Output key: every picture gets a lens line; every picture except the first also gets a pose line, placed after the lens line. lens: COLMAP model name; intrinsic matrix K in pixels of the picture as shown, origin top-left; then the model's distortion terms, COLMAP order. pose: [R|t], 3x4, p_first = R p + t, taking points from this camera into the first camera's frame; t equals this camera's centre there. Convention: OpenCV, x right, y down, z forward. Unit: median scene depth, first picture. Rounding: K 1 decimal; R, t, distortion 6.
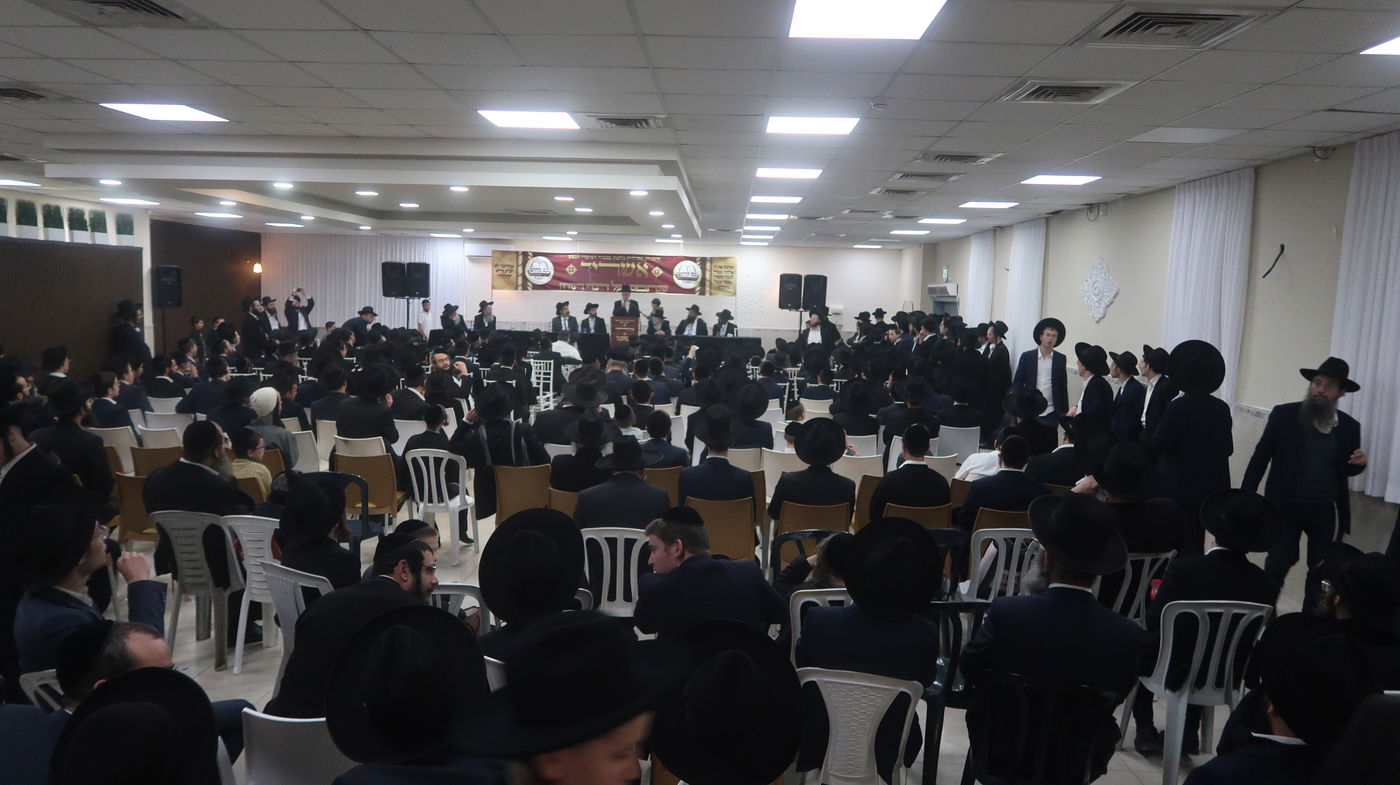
lens RADIAL K [[986.2, 0, 700.0], [0, 986.2, 392.5], [0, 0, 1]] dist [-0.009490, -0.000902]
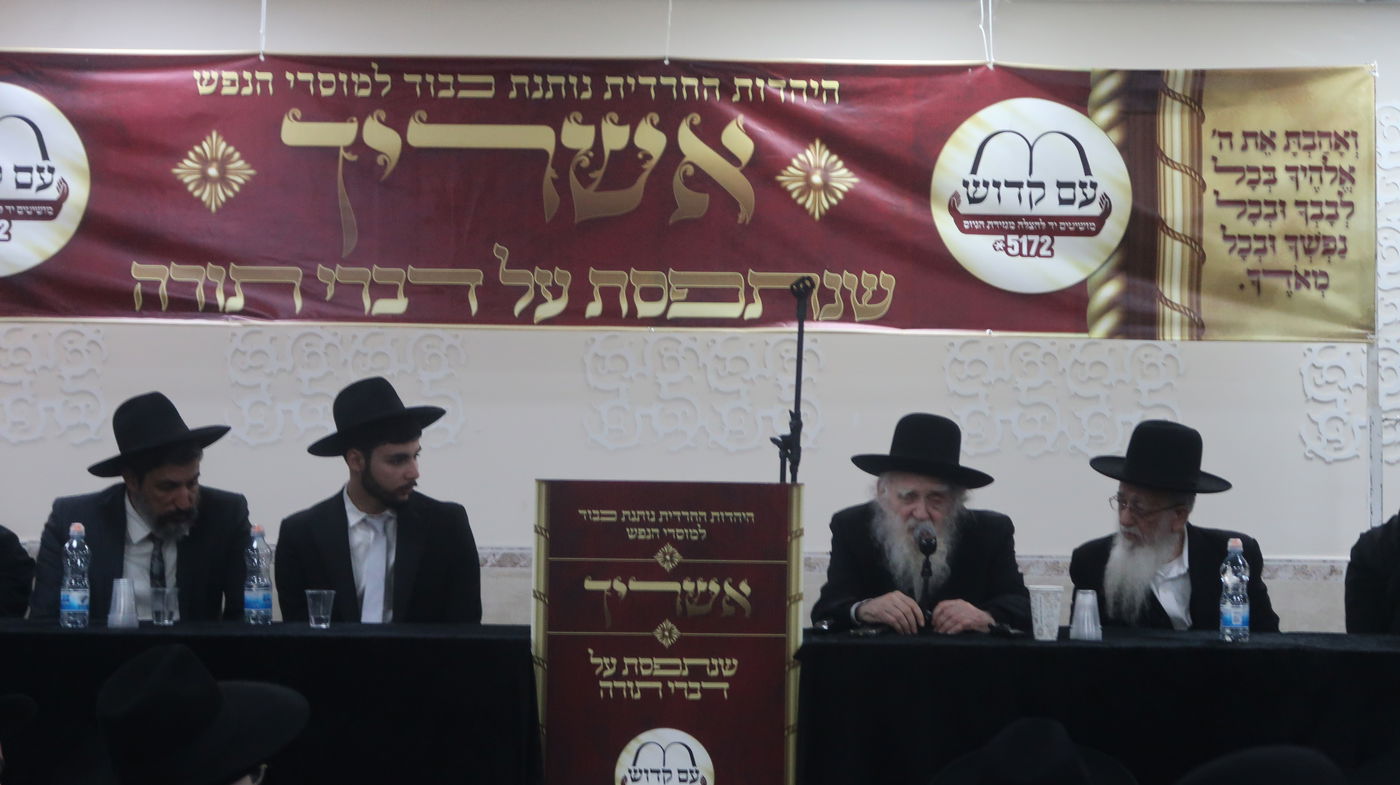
lens RADIAL K [[2767.1, 0, 700.0], [0, 2767.1, 392.5], [0, 0, 1]] dist [0.054751, -0.165811]
pose [[0.999620, -0.012824, 0.024416, -0.070721], [0.015772, 0.992075, -0.124650, -0.041968], [-0.022624, 0.124988, 0.991900, 0.606390]]
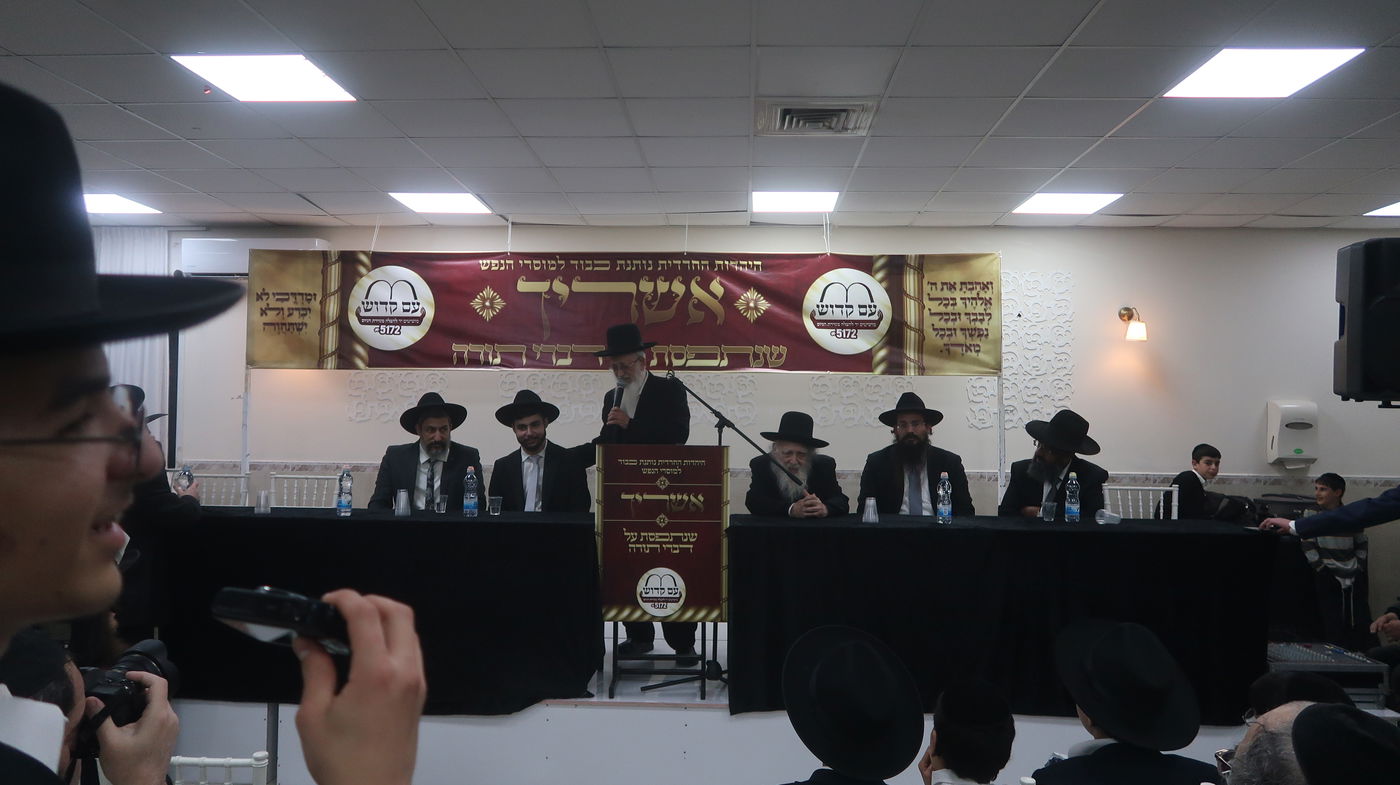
lens RADIAL K [[986.2, 0, 700.0], [0, 986.2, 392.5], [0, 0, 1]] dist [-0.009490, -0.000902]
pose [[0.999772, -0.017157, -0.012705, -0.057007], [0.015369, 0.991464, -0.129471, -0.052306], [0.014818, 0.129246, 0.991502, 0.683129]]
